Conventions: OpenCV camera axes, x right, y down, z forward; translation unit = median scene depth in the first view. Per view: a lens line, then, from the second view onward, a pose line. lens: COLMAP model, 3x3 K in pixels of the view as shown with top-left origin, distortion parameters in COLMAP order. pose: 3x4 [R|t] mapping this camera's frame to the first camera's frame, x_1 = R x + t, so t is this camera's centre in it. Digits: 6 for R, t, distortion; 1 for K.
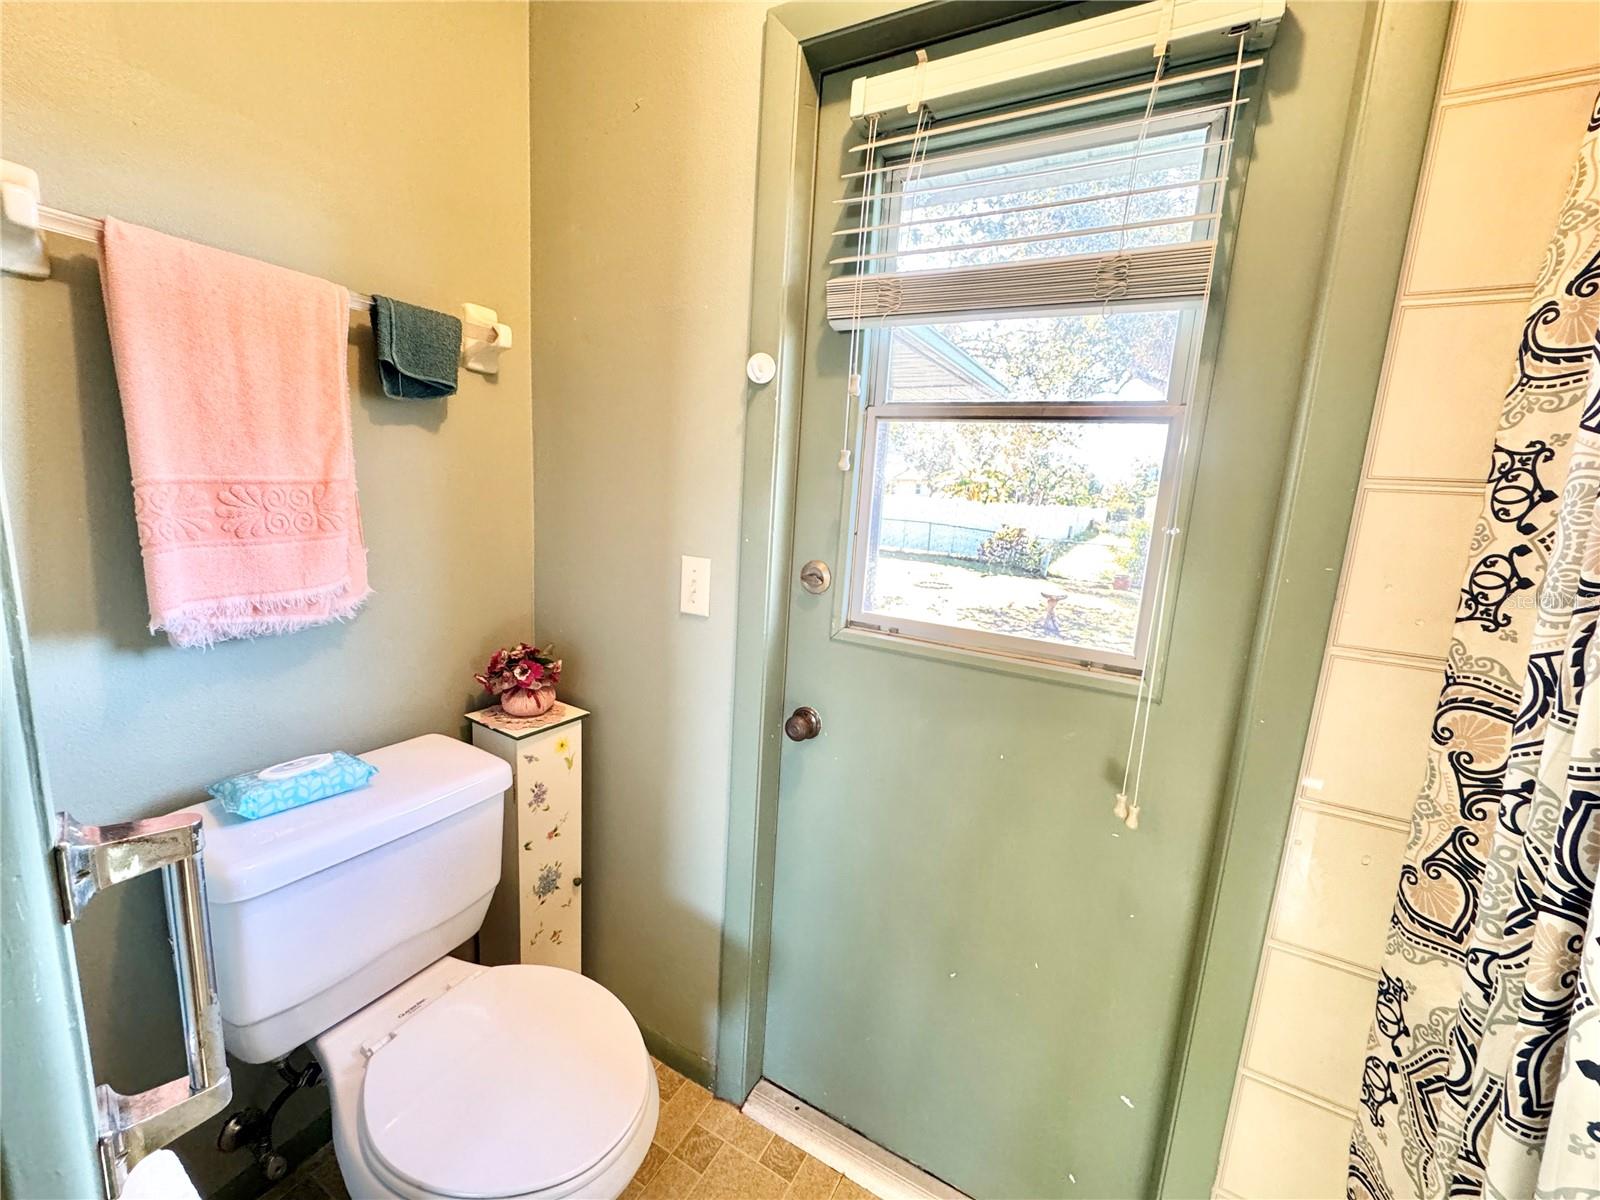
lens RADIAL K [[634.1, 0, 795.6], [0, 634.1, 600.7], [0, 0, 1]] dist [-0.006176, 0.000379]
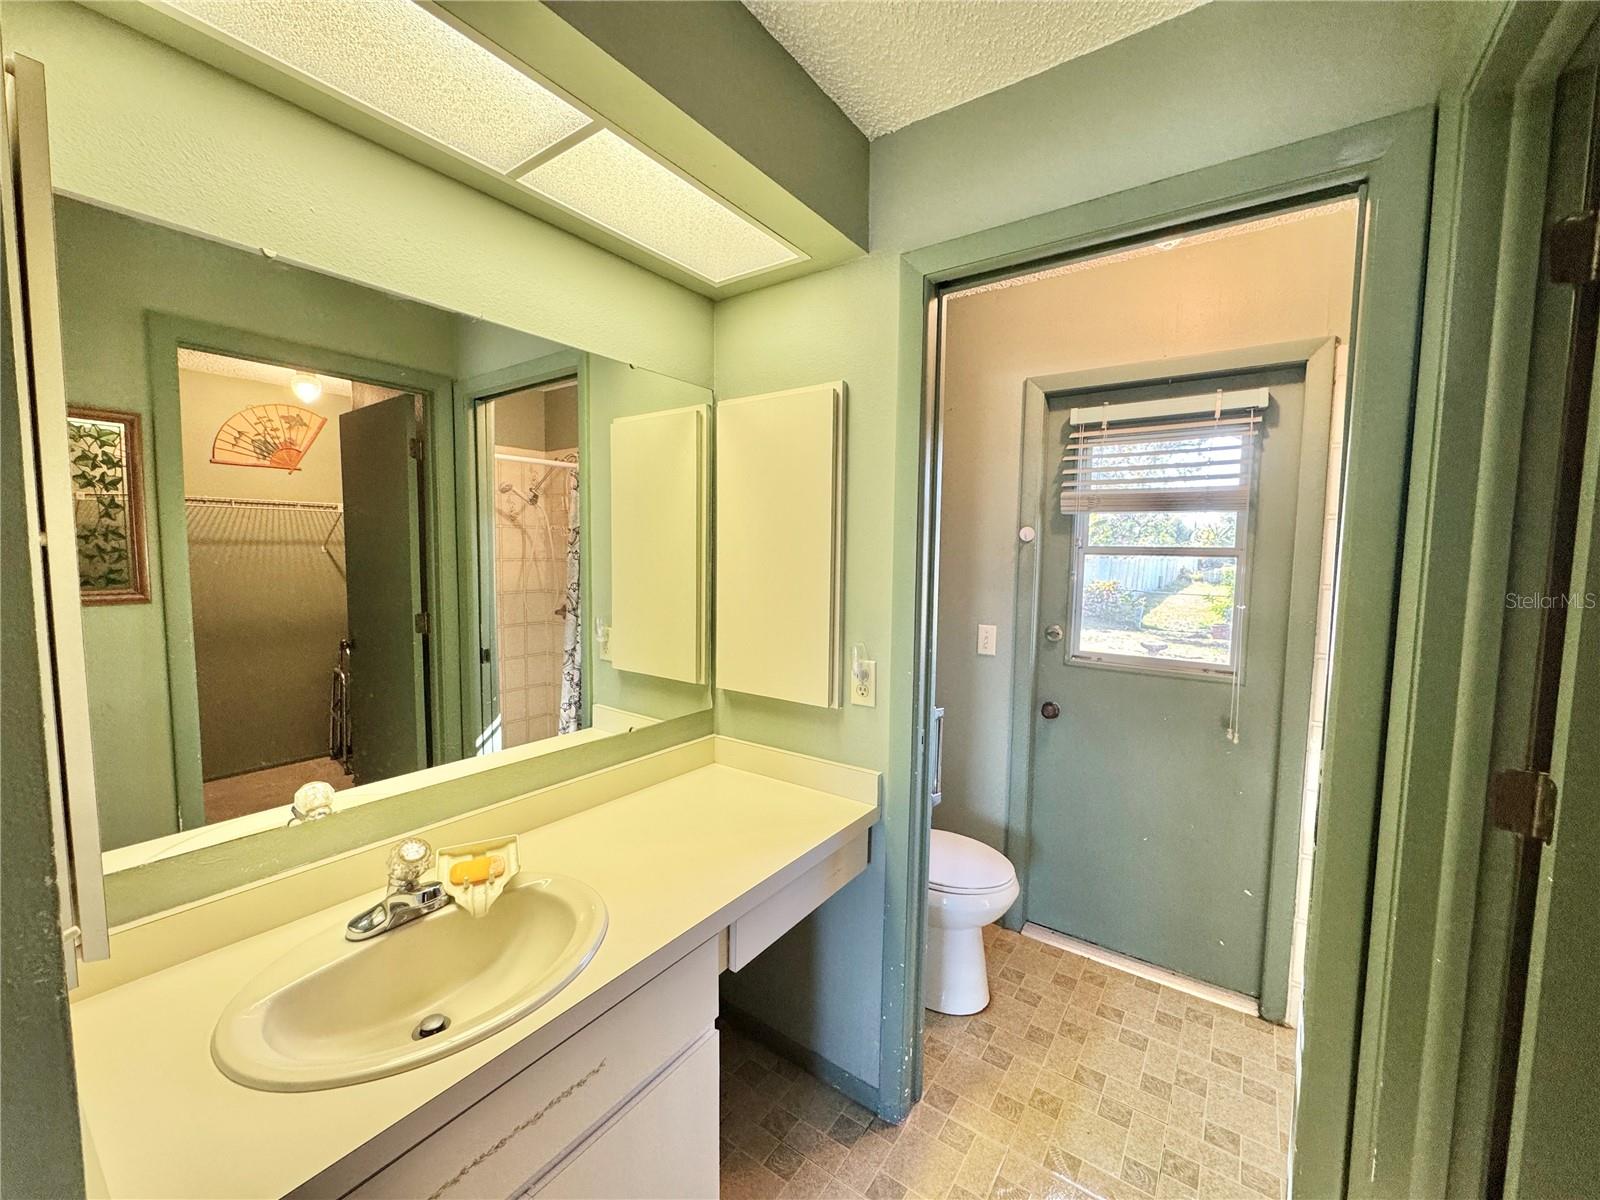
lens RADIAL K [[634.1, 0, 800.9], [0, 634.1, 598.1], [0, 0, 1]] dist [-0.006176, 0.000379]
pose [[0.993470, -0.037042, -0.107916, -0.843234], [0.026100, 0.994535, -0.101093, 0.051318], [0.111071, 0.097616, 0.989007, -1.641337]]
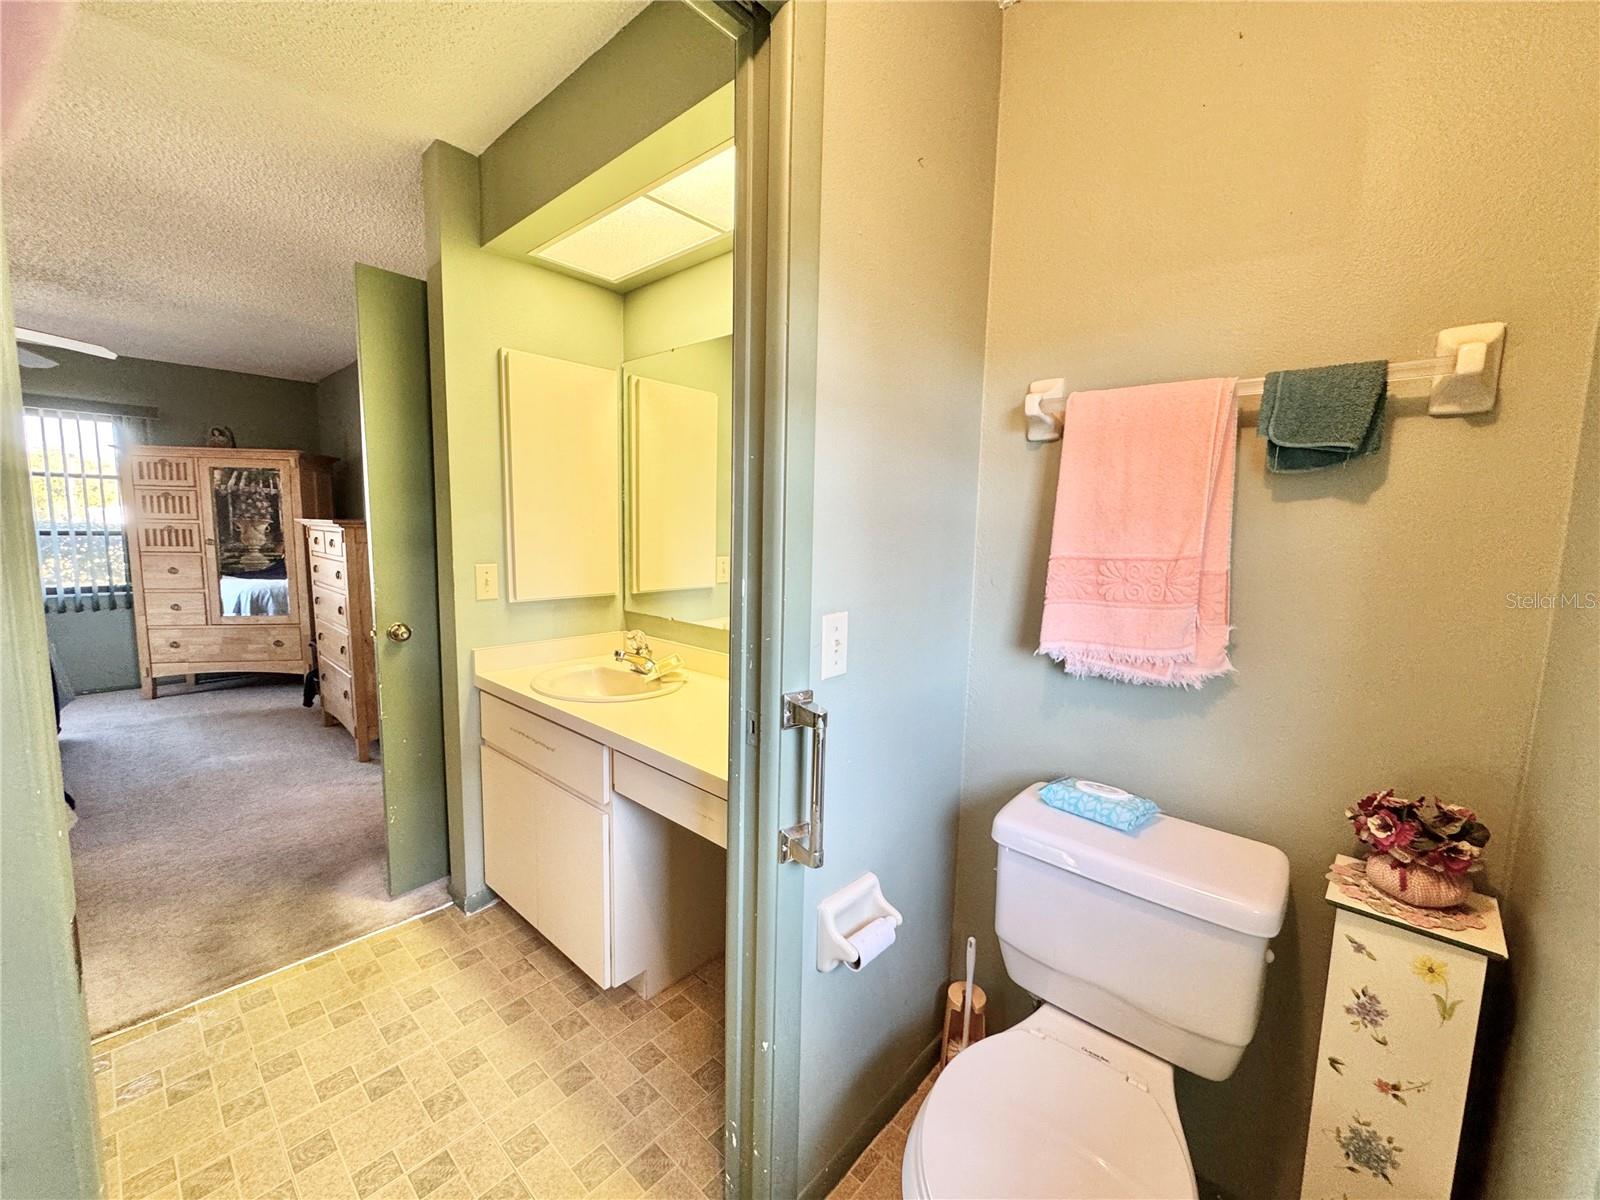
lens RADIAL K [[634.1, 0, 802.0], [0, 634.1, 597.9], [0, 0, 1]] dist [-0.006176, 0.000379]
pose [[-0.207885, 0.049729, -0.976888, 0.376047], [-0.200068, 0.975431, 0.092230, -0.070786], [0.957474, 0.214617, -0.192828, 0.459434]]
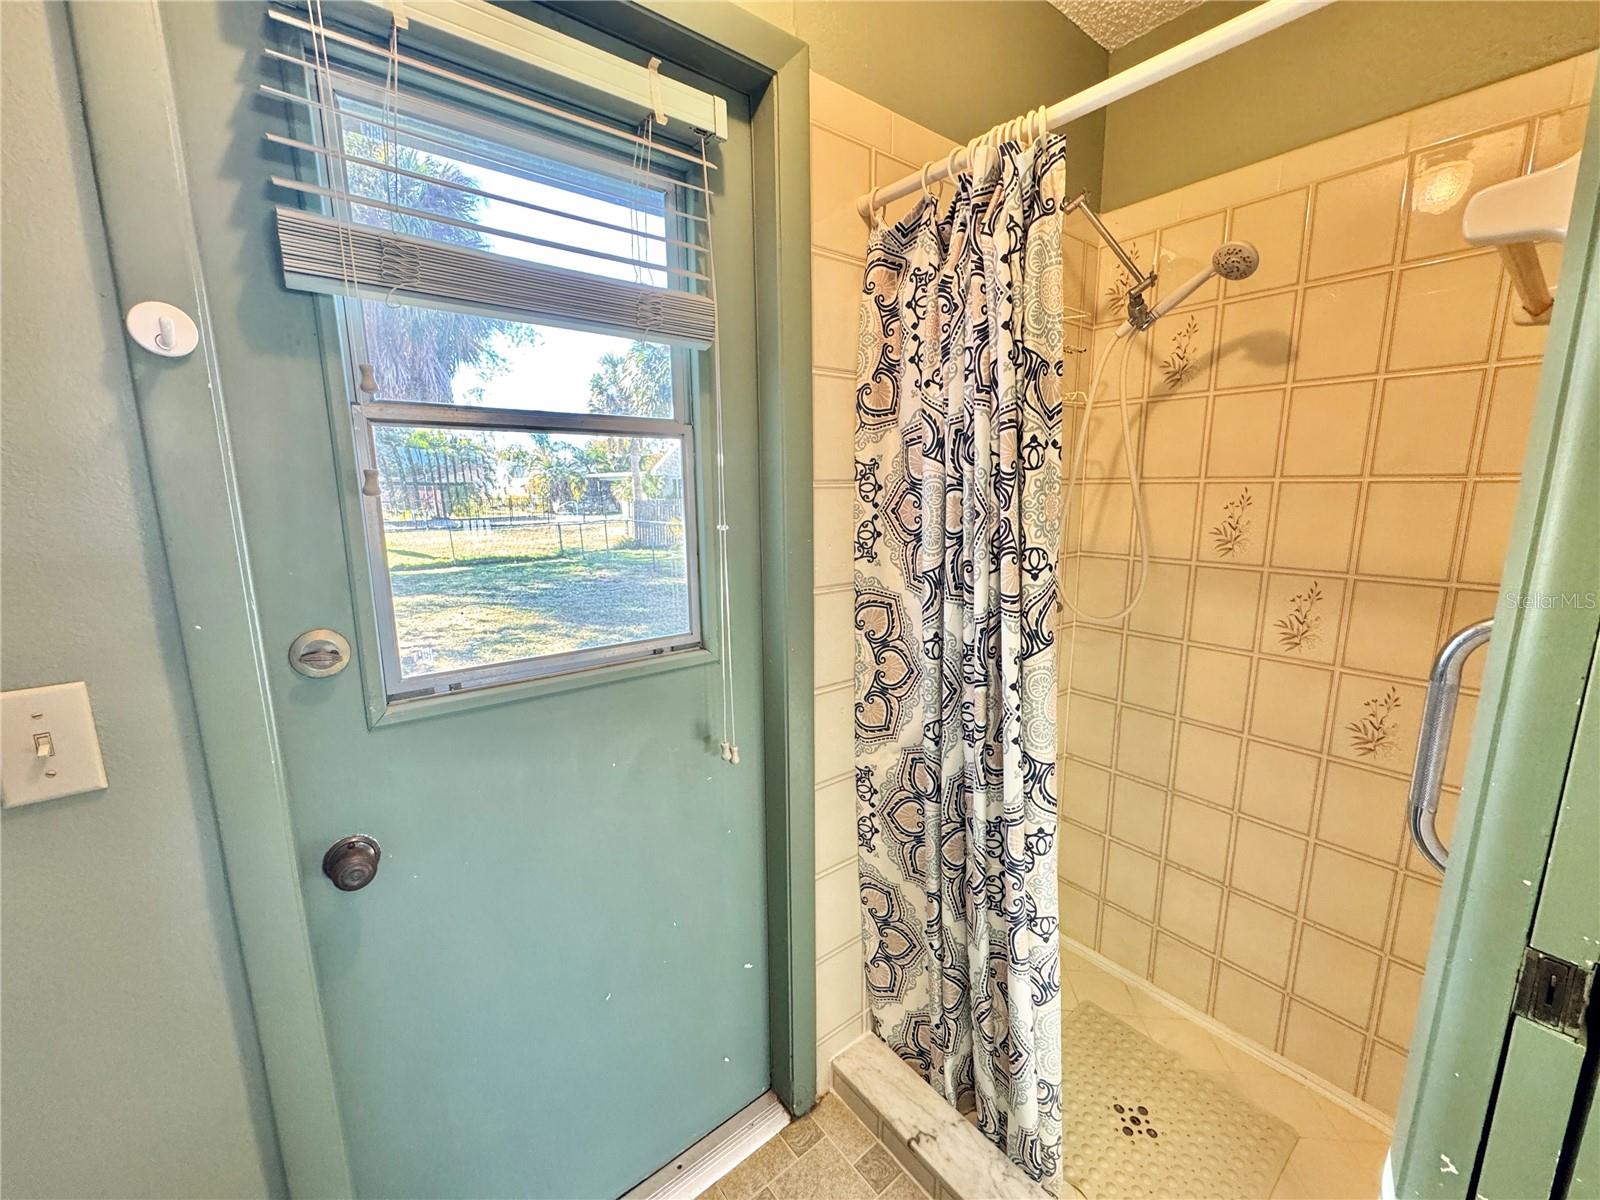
lens RADIAL K [[634.1, 0, 782.4], [0, 634.1, 602.5], [0, 0, 1]] dist [-0.006176, 0.000379]
pose [[0.384238, -0.226812, 0.894940, -0.590293], [0.193117, 0.967655, 0.162327, -0.165777], [-0.902810, 0.110456, 0.415611, 0.428303]]
